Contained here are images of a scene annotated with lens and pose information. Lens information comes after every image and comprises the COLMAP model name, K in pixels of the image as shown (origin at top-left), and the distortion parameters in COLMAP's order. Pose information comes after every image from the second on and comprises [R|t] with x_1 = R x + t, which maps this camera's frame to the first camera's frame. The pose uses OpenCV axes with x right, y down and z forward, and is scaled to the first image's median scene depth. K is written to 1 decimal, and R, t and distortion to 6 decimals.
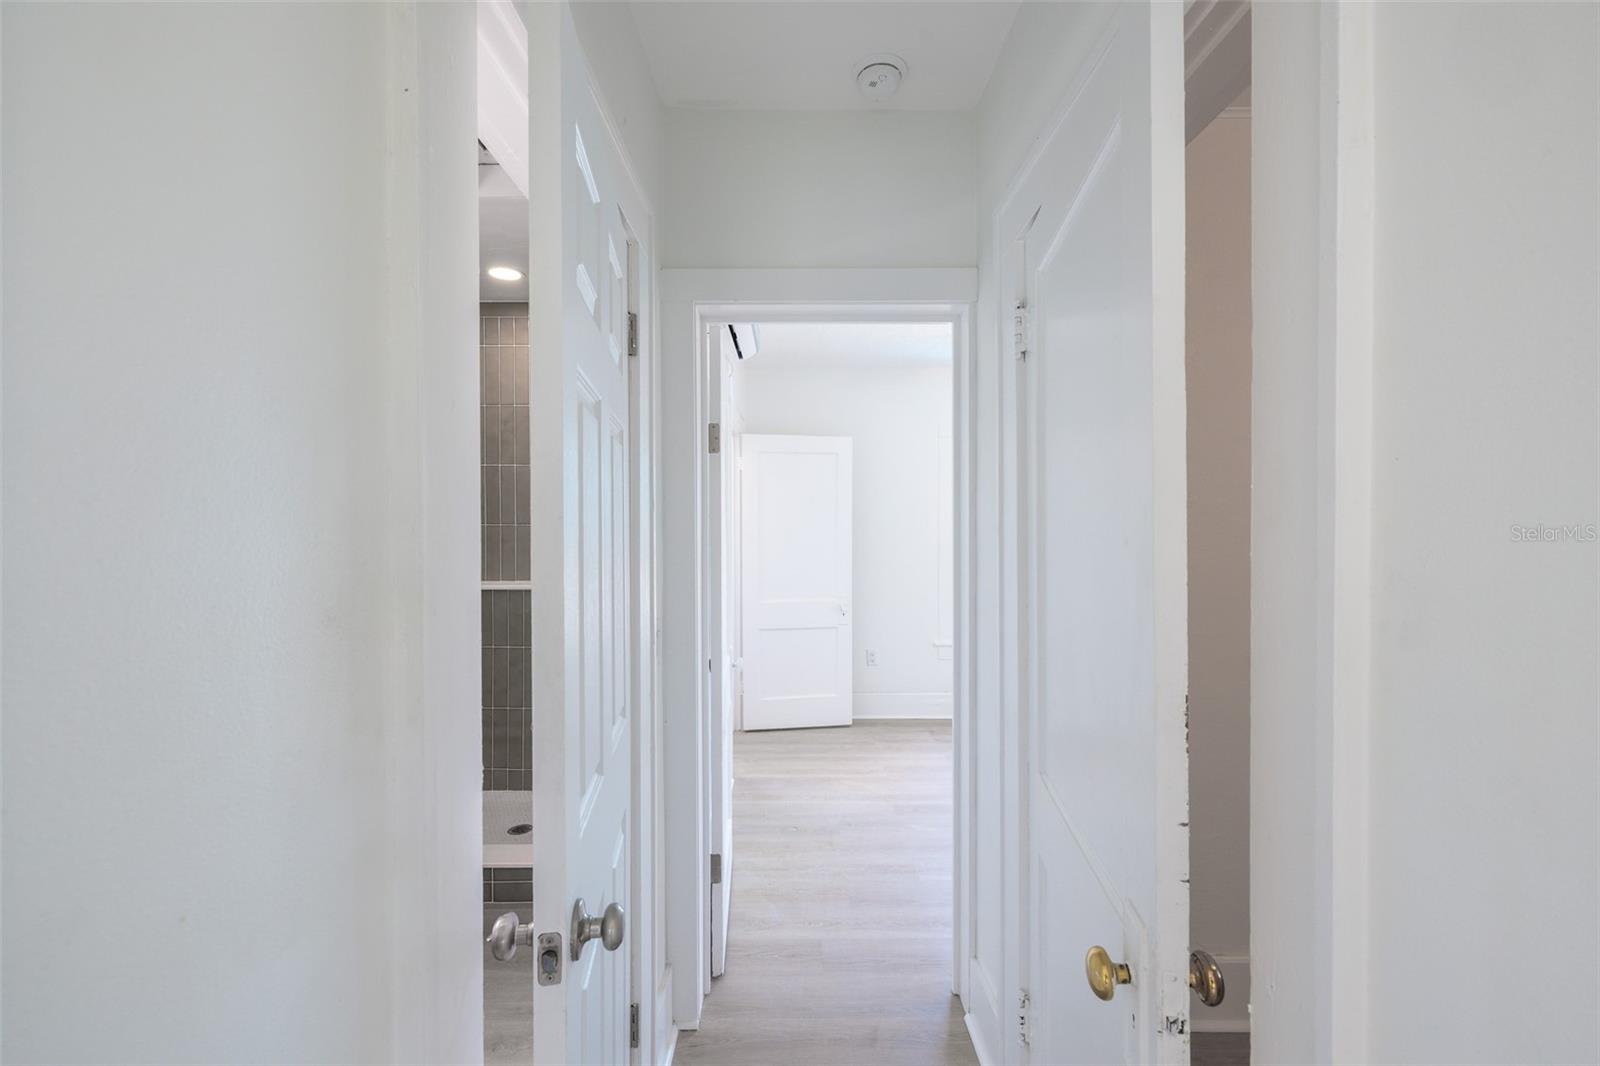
lens RADIAL K [[671.2, 0, 795.9], [0, 671.2, 531.9], [0, 0, 1]] dist [0.001781, 0.000044]
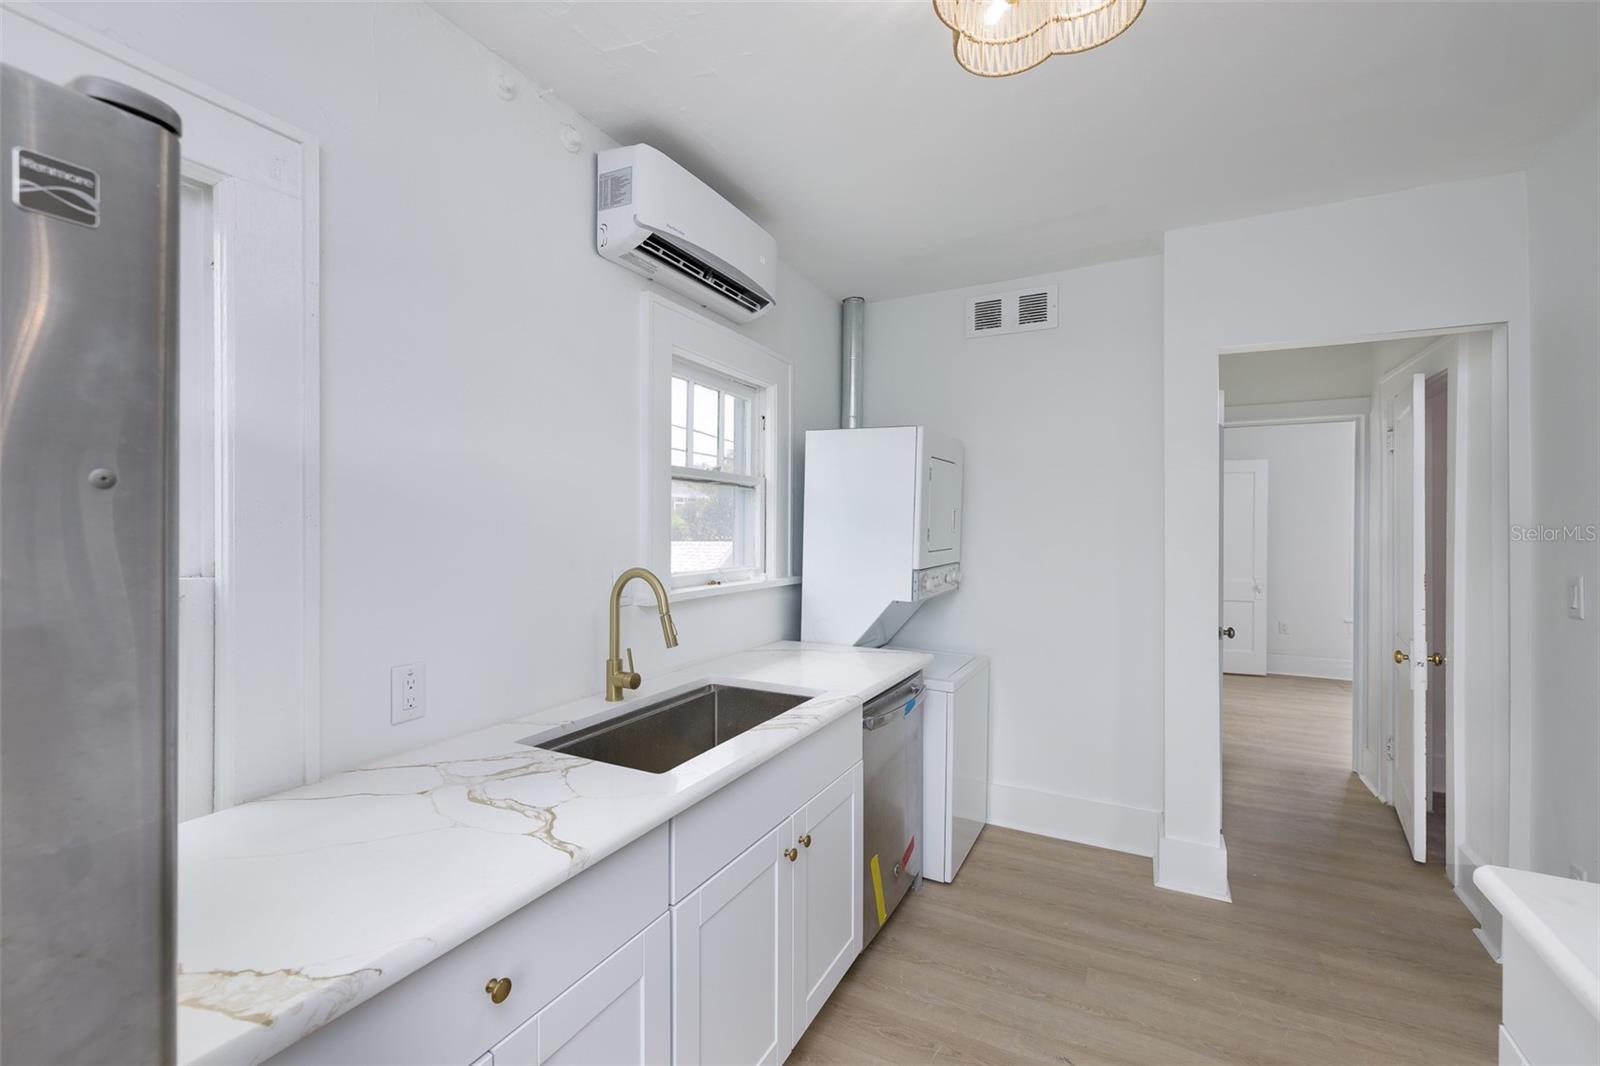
lens RADIAL K [[671.2, 0, 795.9], [0, 671.2, 531.9], [0, 0, 1]] dist [0.001781, 0.000044]
pose [[0.882949, 0.004711, -0.469444, -0.272098], [-0.003534, 0.999988, 0.003389, 0.003995], [0.469455, -0.001333, 0.882956, -1.437815]]
